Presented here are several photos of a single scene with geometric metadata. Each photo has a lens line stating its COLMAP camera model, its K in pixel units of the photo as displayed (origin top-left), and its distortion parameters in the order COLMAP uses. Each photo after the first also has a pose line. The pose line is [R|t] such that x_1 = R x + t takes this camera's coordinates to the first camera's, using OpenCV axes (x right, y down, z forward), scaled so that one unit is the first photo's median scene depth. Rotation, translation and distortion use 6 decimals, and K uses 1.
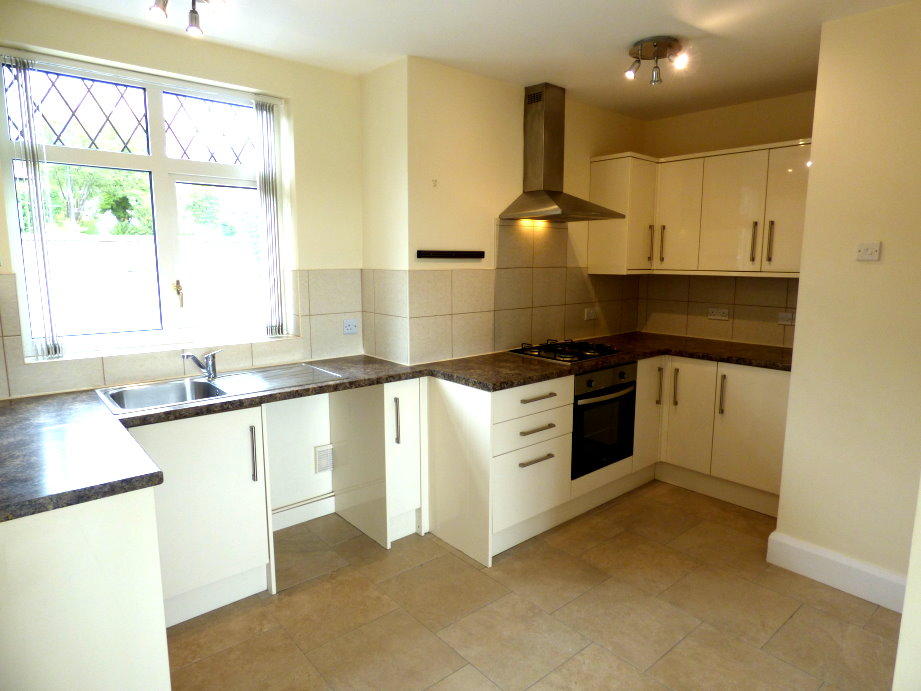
lens RADIAL K [[556.5, 0, 459.9], [0, 556.5, 344.4], [0, 0, 1]] dist [-0.004325, -0.005497]
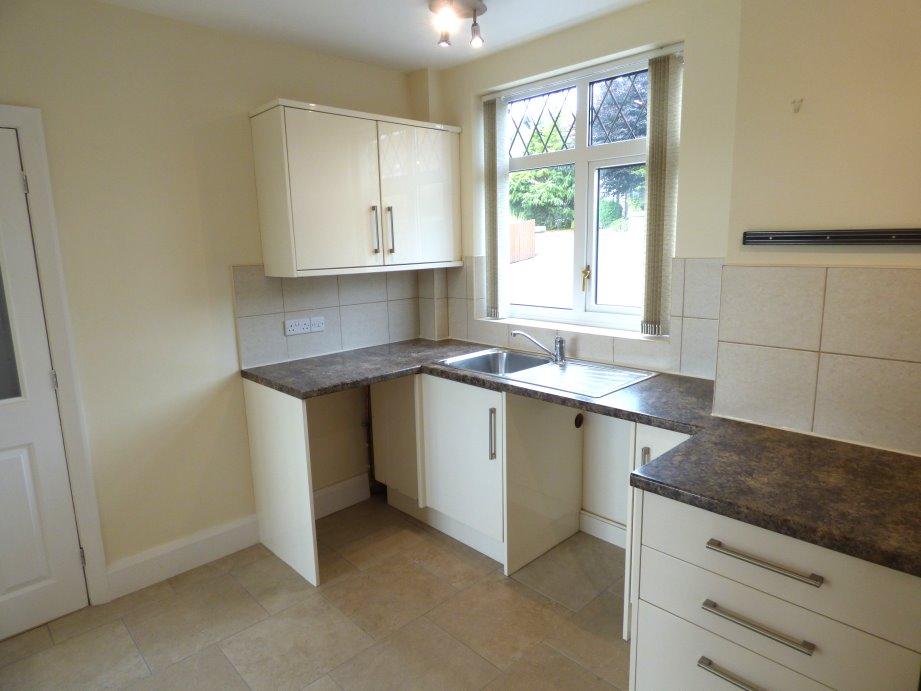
lens RADIAL K [[556.5, 0, 460.4], [0, 556.5, 343.4], [0, 0, 1]] dist [-0.004325, -0.005497]
pose [[0.072211, 0.180722, -0.980880, 0.553531], [-0.130999, 0.976646, 0.170298, -0.124960], [0.988749, 0.116197, 0.094199, 0.721945]]
